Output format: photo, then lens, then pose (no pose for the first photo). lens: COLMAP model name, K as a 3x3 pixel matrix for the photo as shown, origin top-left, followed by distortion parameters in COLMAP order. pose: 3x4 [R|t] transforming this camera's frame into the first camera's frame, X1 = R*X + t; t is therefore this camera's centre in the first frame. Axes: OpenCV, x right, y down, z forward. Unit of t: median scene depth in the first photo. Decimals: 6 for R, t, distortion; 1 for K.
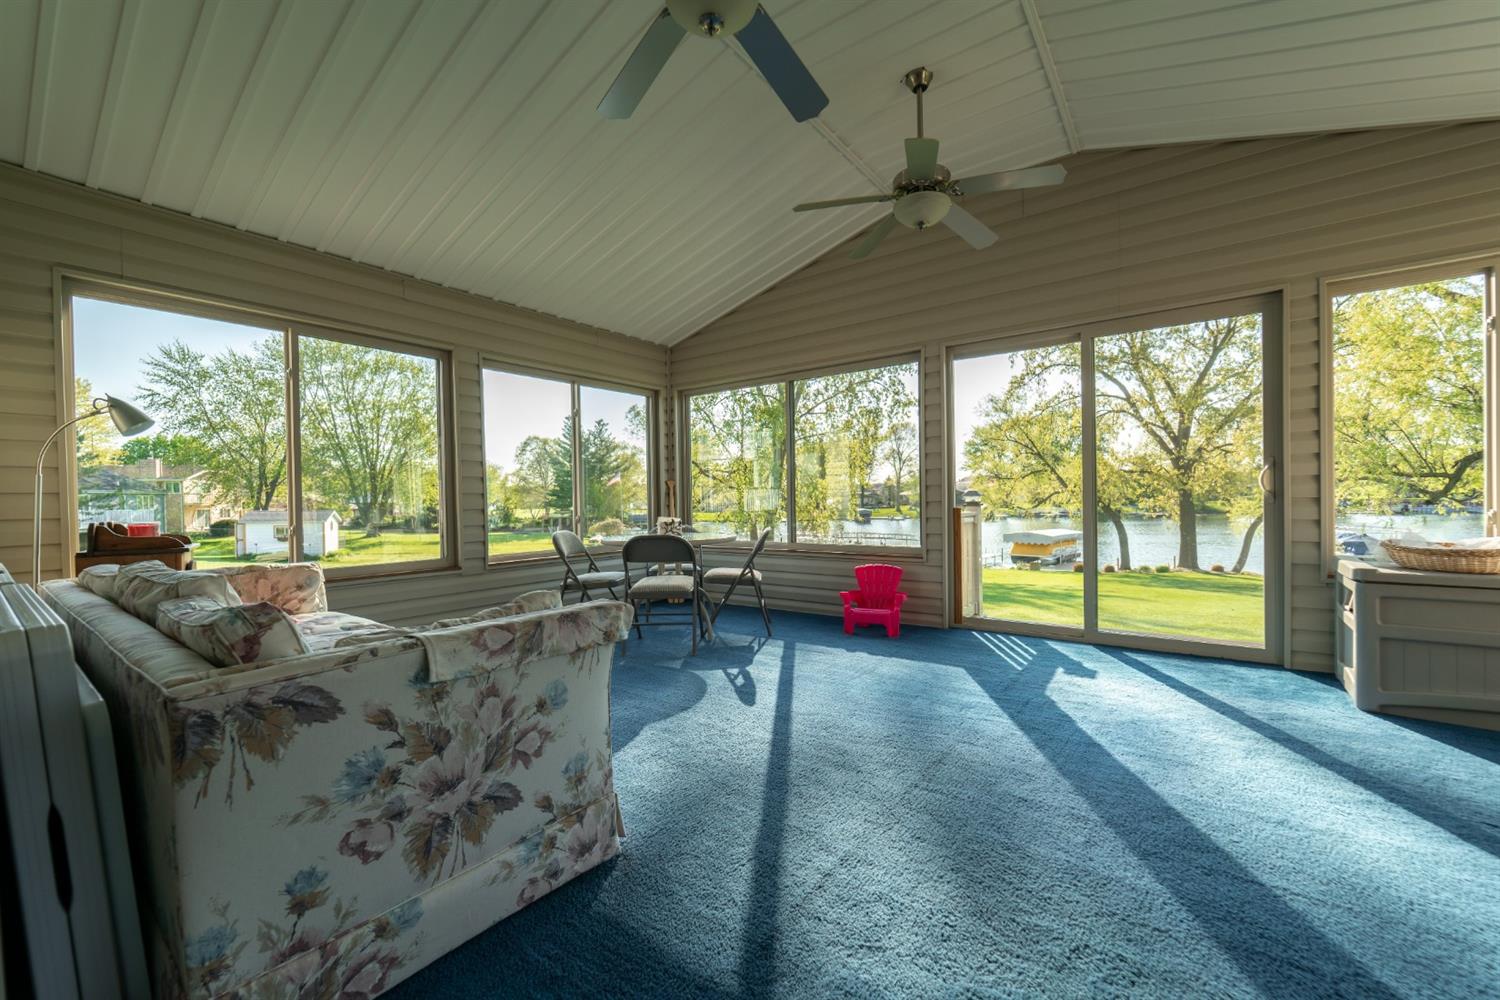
lens RADIAL K [[600.7, 0, 746.6], [0, 600.7, 501.9], [0, 0, 1]] dist [0.000188, -0.000922]
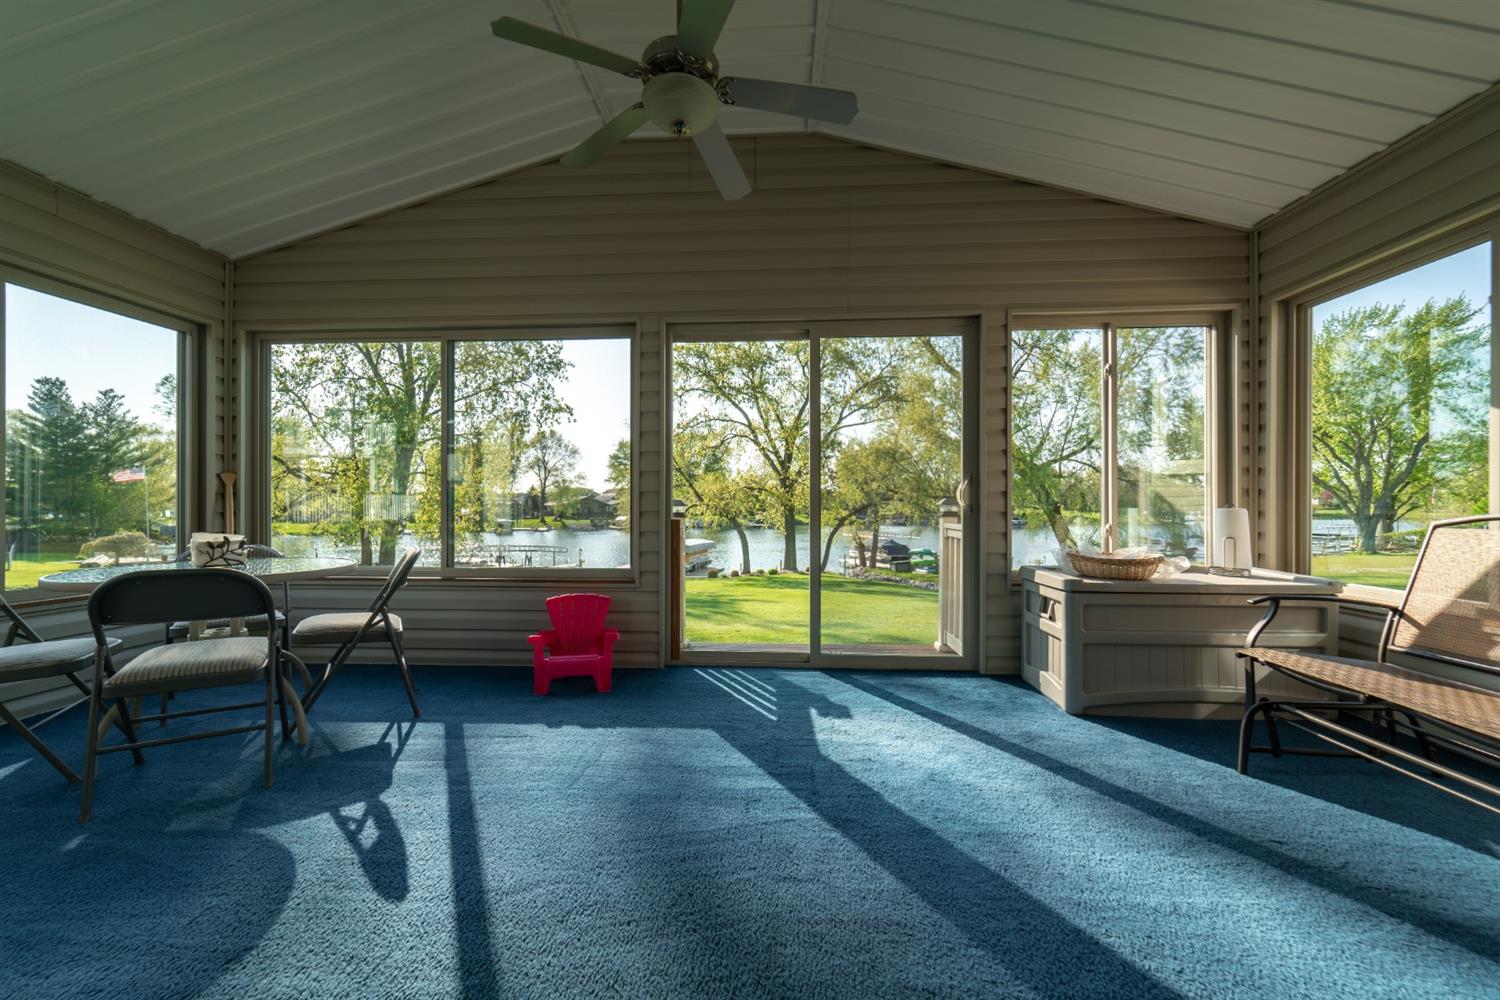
lens RADIAL K [[600.7, 0, 742.5], [0, 600.7, 502.7], [0, 0, 1]] dist [0.000188, -0.000922]
pose [[0.840053, 0.020349, 0.542122, -0.022727], [-0.011136, 0.999733, -0.020270, 0.002691], [-0.542390, 0.010991, 0.840055, 0.278696]]
